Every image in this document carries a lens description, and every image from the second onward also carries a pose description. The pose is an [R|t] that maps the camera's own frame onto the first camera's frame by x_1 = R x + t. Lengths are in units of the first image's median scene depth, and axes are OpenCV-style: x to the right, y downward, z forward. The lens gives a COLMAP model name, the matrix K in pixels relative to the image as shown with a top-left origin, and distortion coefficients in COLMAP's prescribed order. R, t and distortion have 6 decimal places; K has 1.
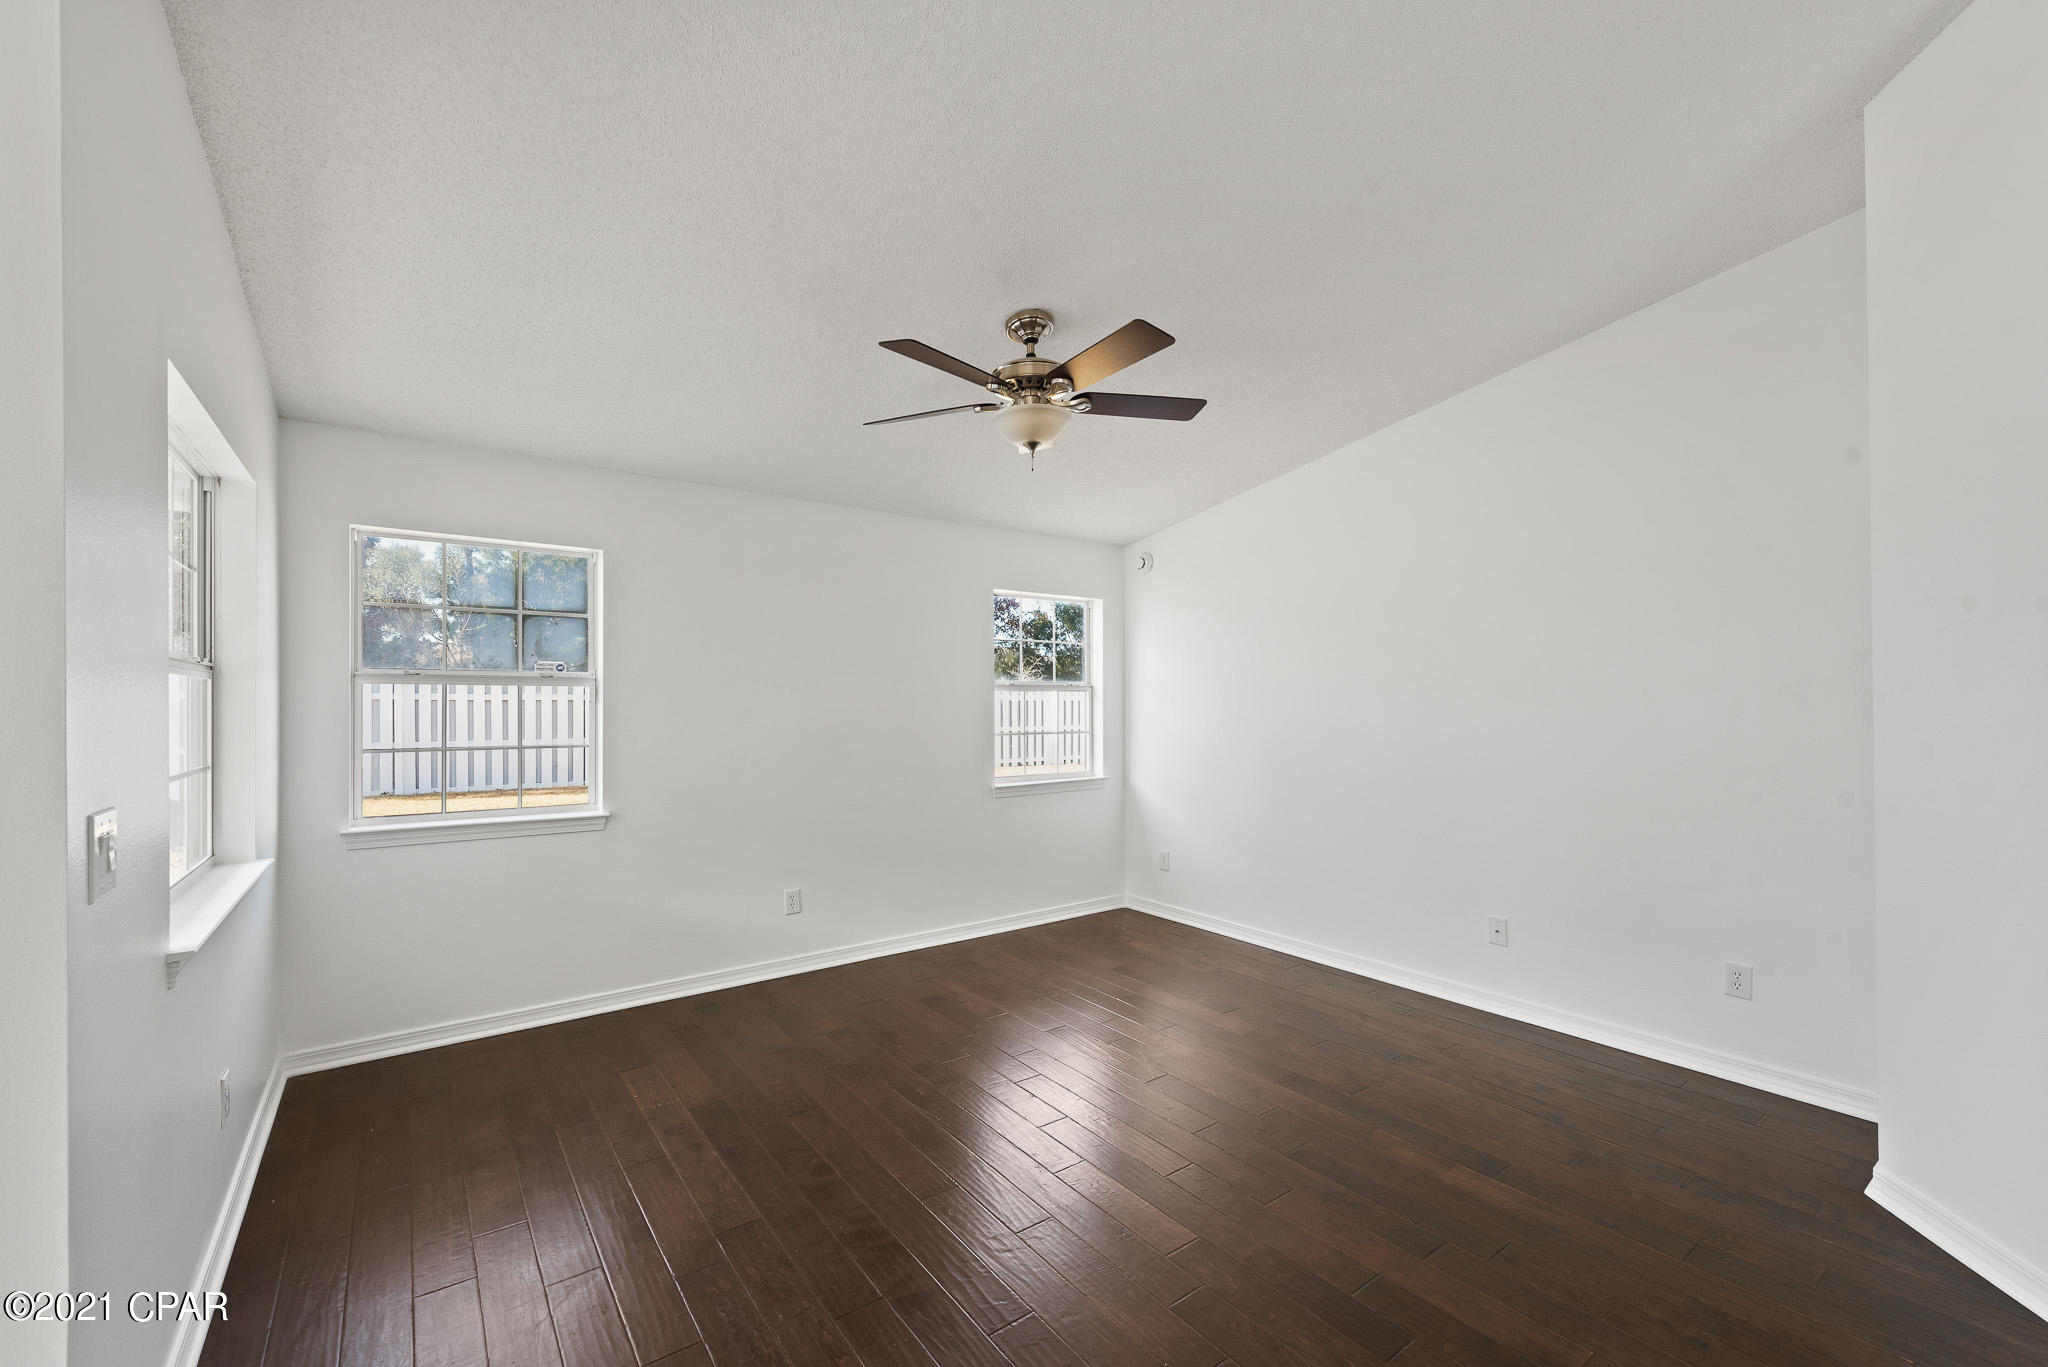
lens RADIAL K [[830.6, 0, 1023.6], [0, 830.6, 706.1], [0, 0, 1]] dist [0.001586, -0.000933]
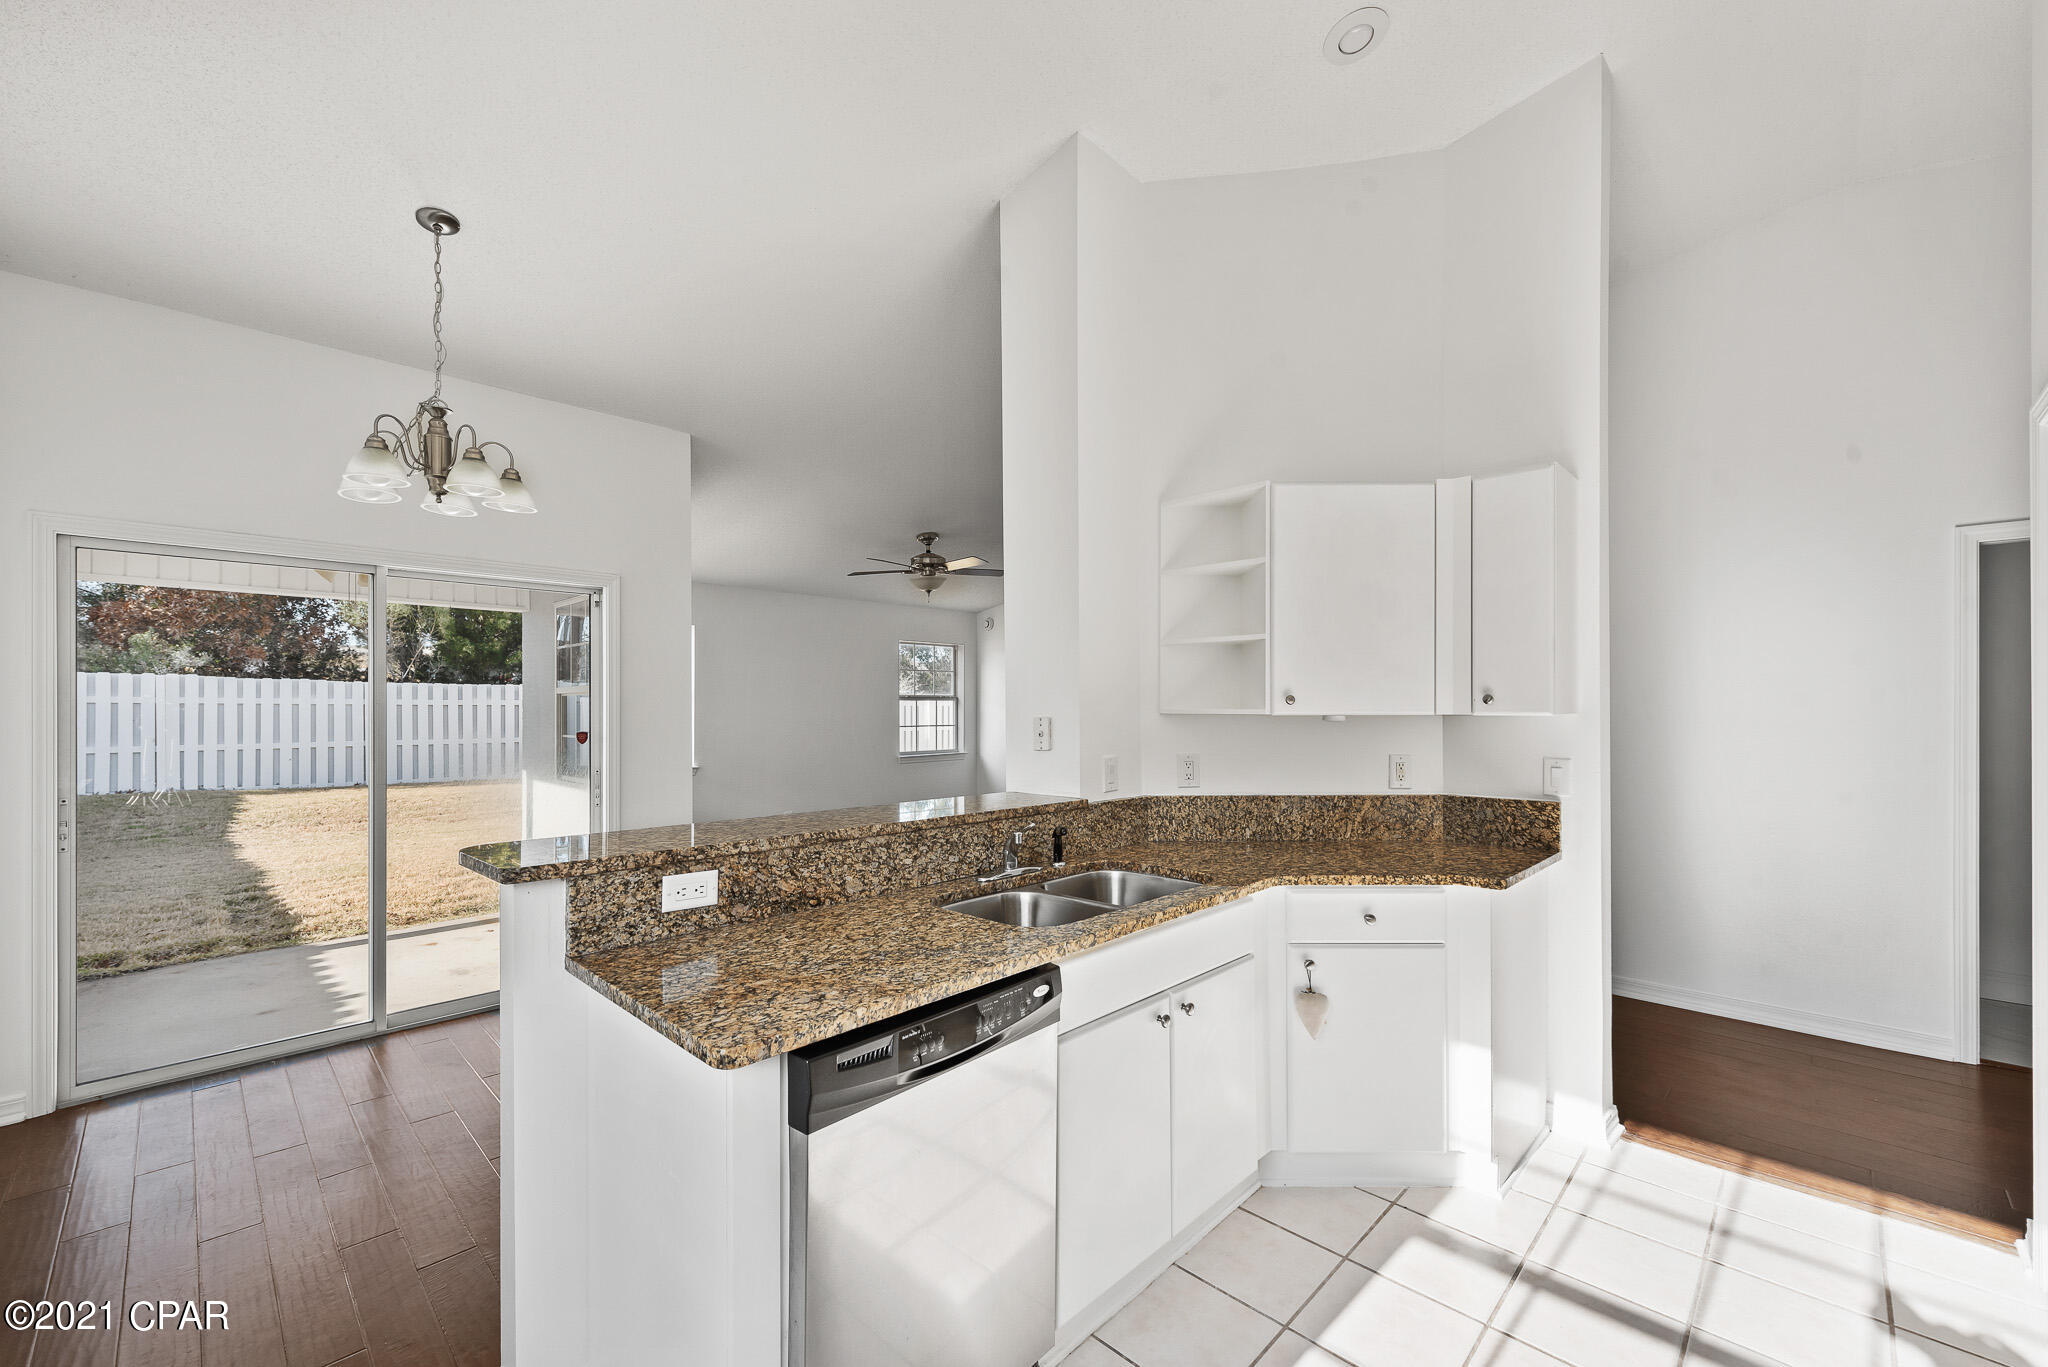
lens RADIAL K [[830.6, 0, 1021.5], [0, 830.6, 709.4], [0, 0, 1]] dist [0.001586, -0.000933]
pose [[0.987922, 0.000903, 0.154950, -0.054939], [-0.000683, 0.999999, -0.001473, 0.001494], [-0.154952, 0.001349, 0.987921, -0.768896]]
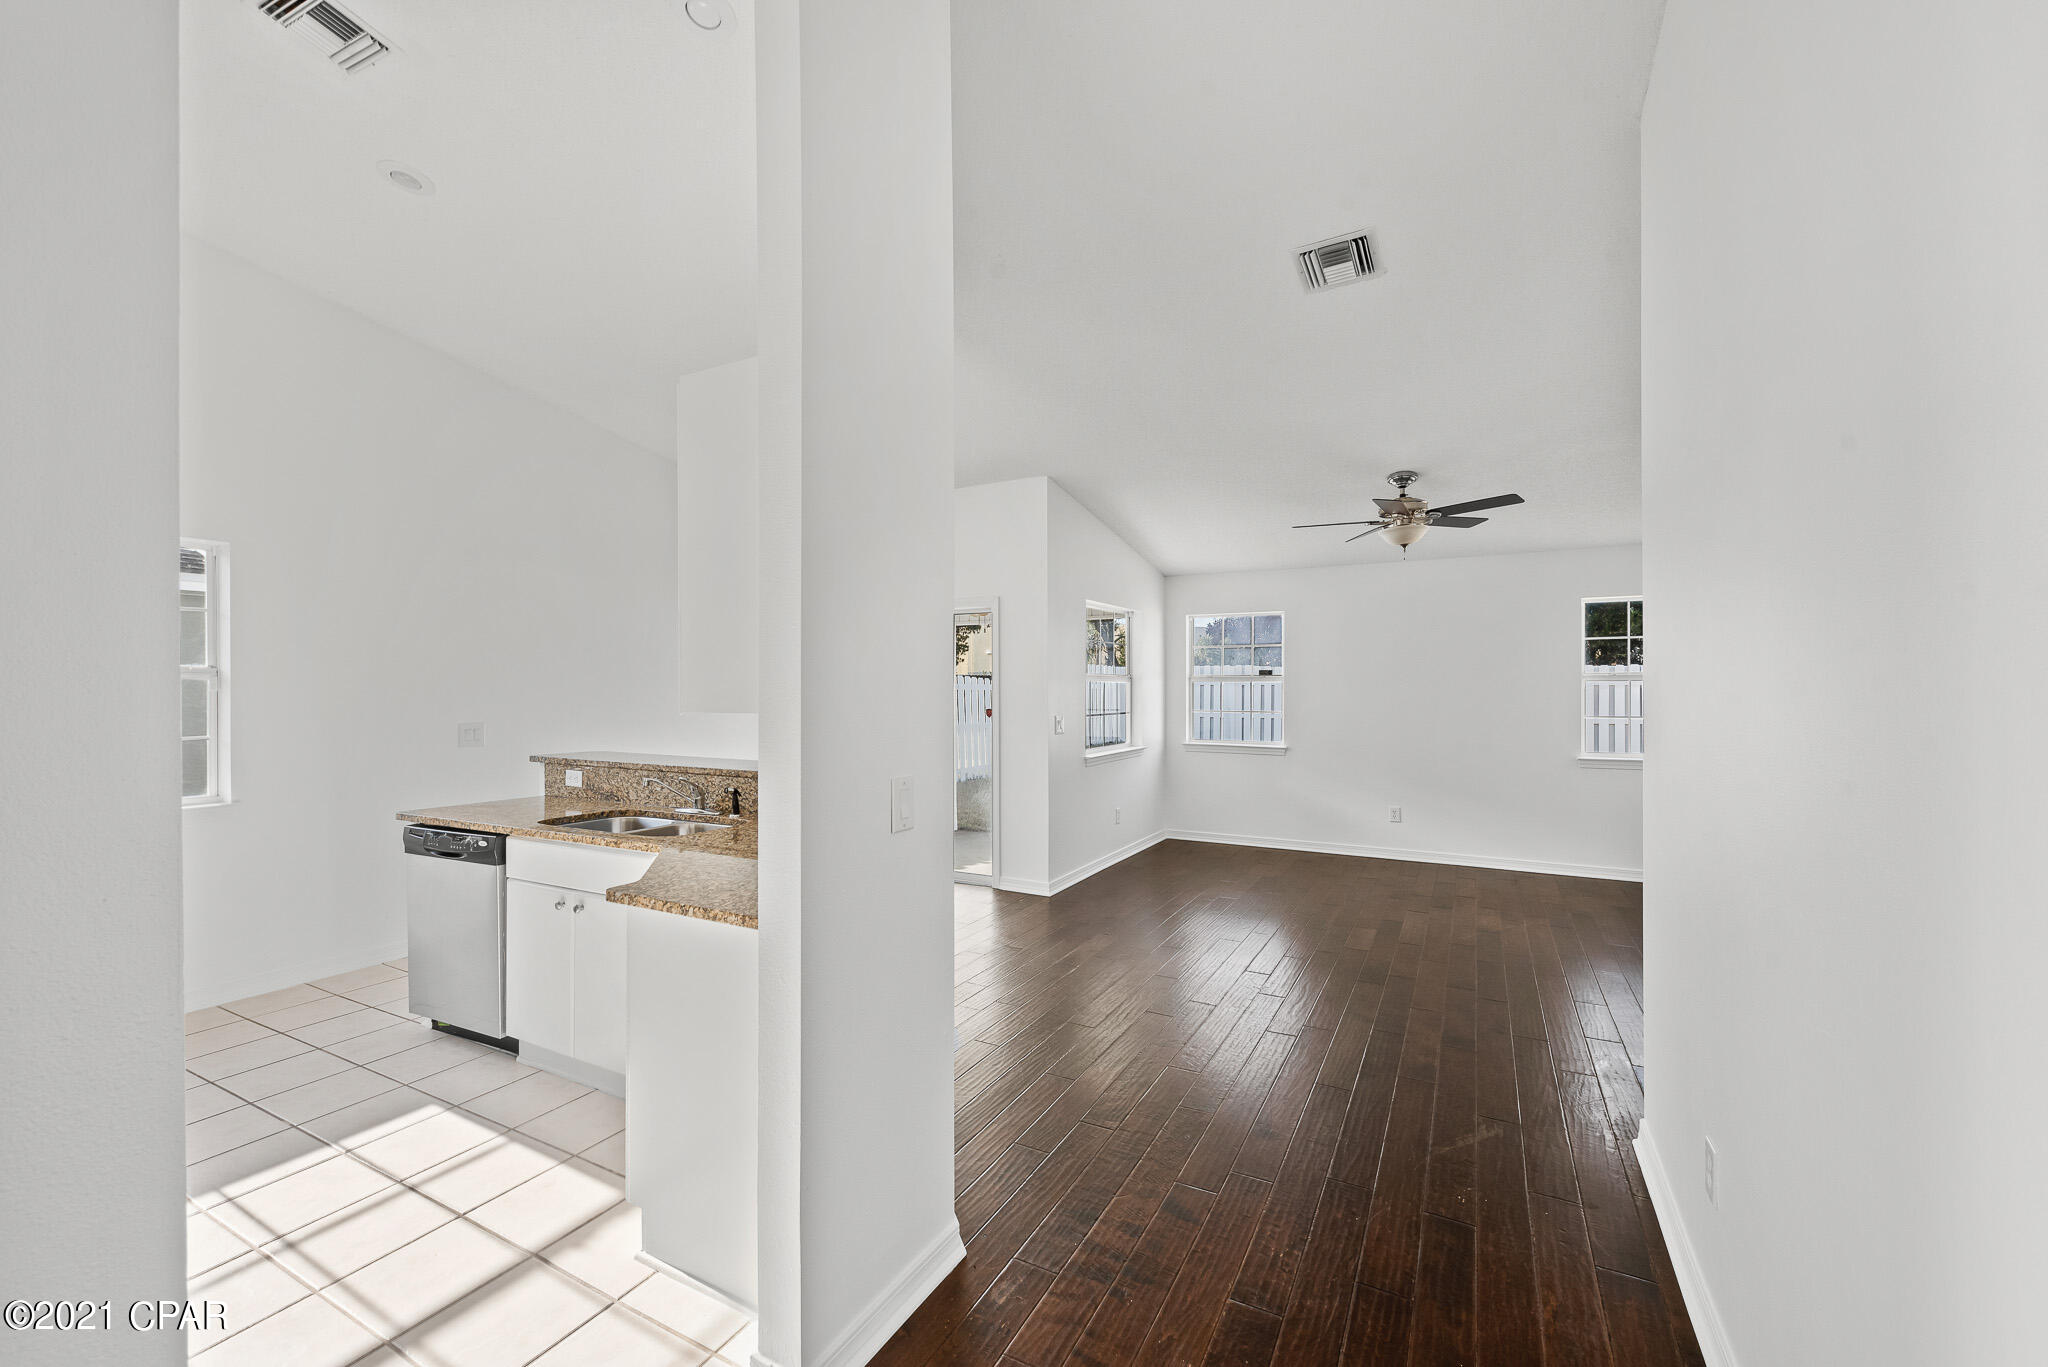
lens RADIAL K [[830.6, 0, 1019.5], [0, 830.6, 691.1], [0, 0, 1]] dist [0.001586, -0.000933]
pose [[0.413082, 0.005606, -0.910677, 0.807615], [-0.002330, 0.999984, 0.005099, -0.008500], [0.910691, 0.000015, 0.413088, -0.296956]]
